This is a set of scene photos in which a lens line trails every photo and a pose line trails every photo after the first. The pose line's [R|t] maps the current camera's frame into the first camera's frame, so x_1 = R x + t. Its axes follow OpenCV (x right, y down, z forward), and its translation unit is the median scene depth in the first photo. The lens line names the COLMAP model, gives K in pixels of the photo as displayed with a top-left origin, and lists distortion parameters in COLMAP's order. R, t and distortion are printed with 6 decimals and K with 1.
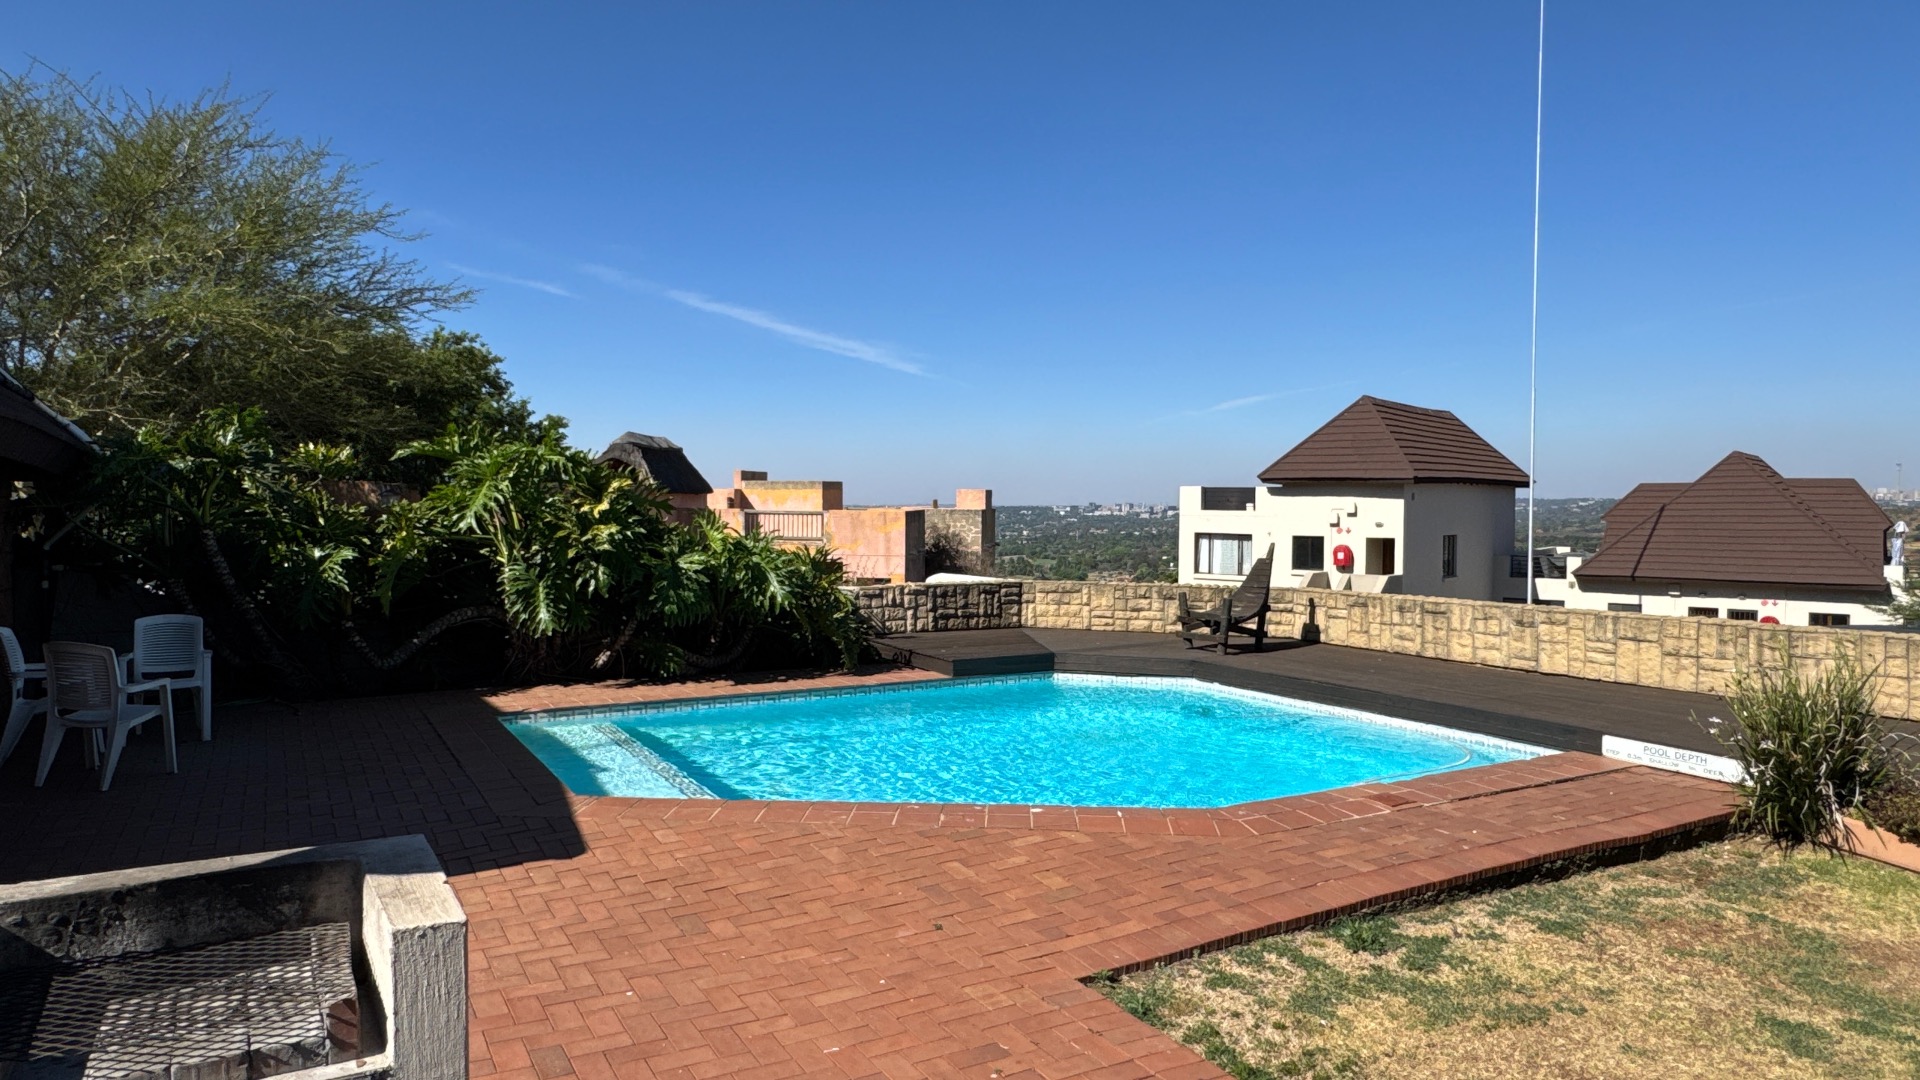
lens RADIAL K [[1207.2, 0, 959.5], [0, 1207.2, 540.0], [0, 0, 1]] dist [-0.003092, -0.001341]
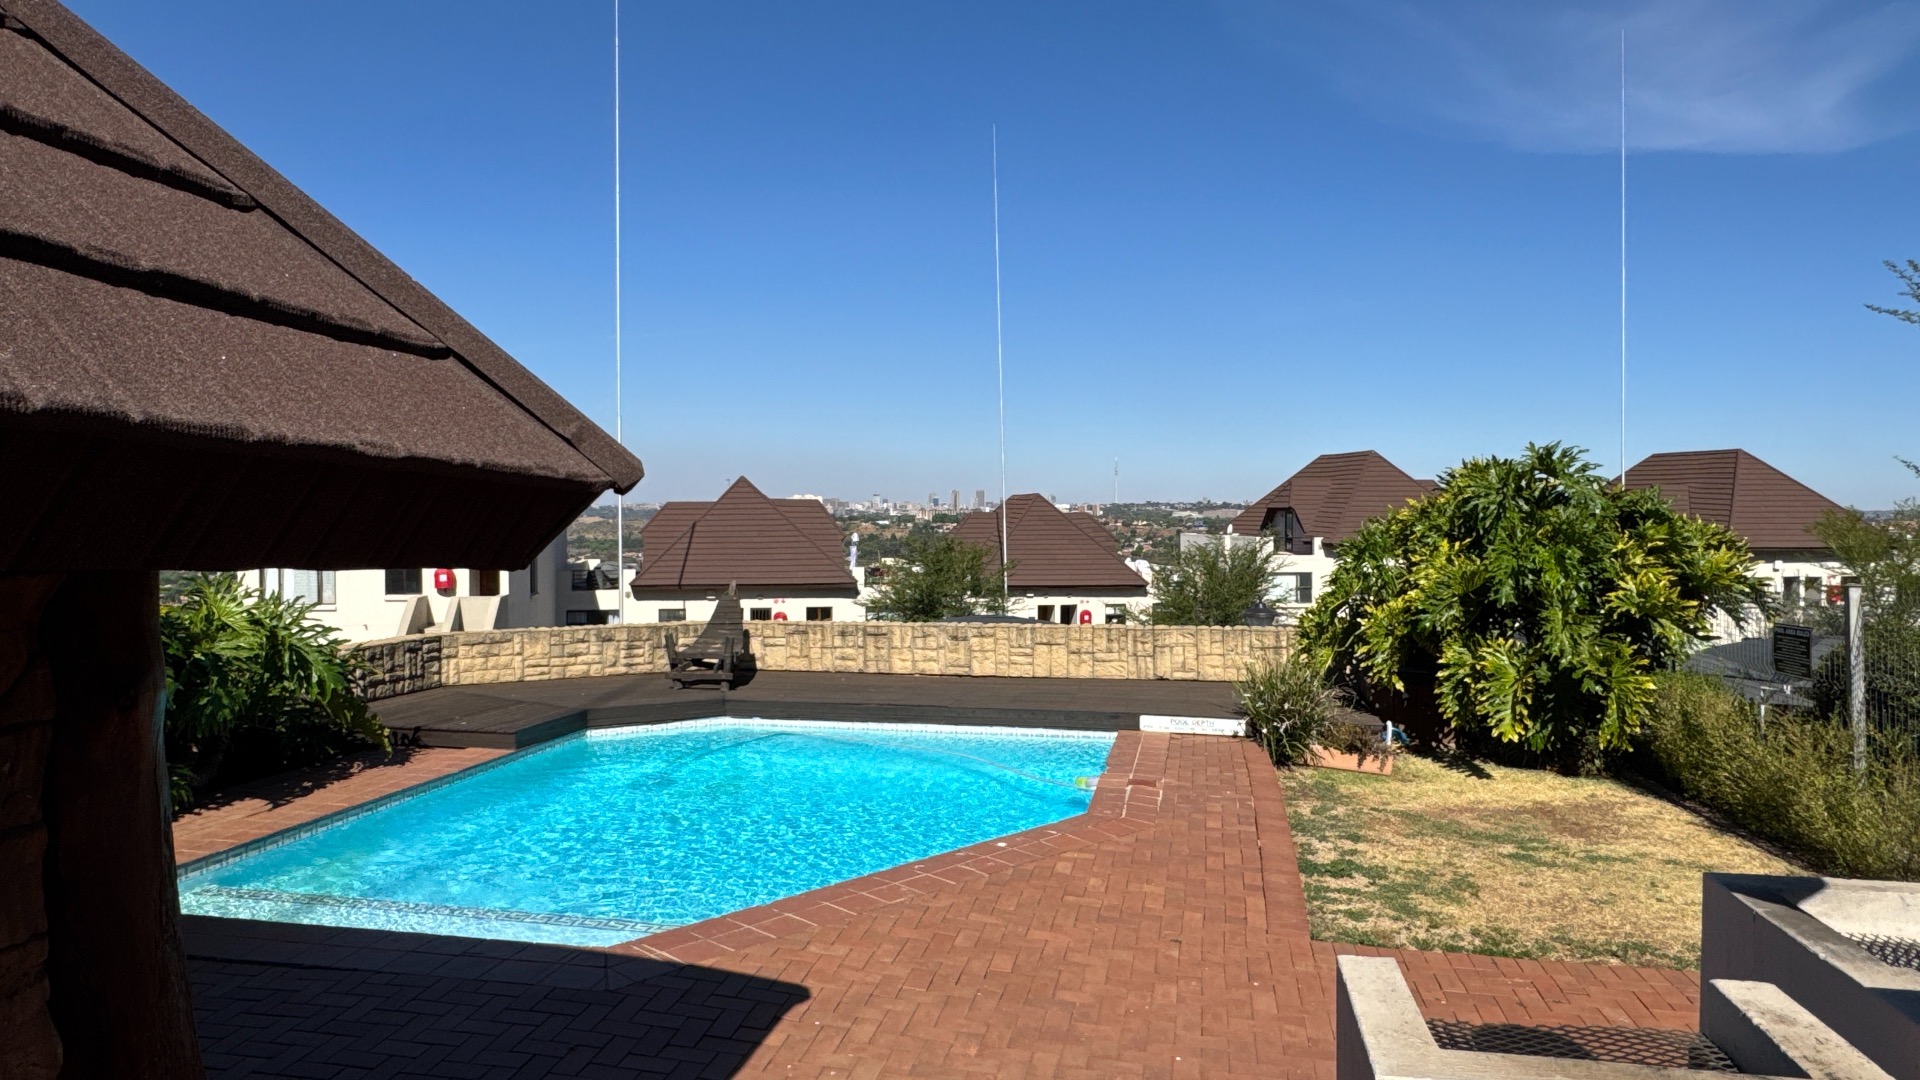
lens RADIAL K [[1221.6, 0, 960.2], [0, 1221.6, 532.7], [0, 0, 1]] dist [-0.000947, -0.002392]
pose [[0.653799, -0.015050, 0.756518, -0.445921], [0.024739, 0.999693, -0.001492, -0.034831], [-0.756264, 0.019691, 0.653971, 0.156869]]
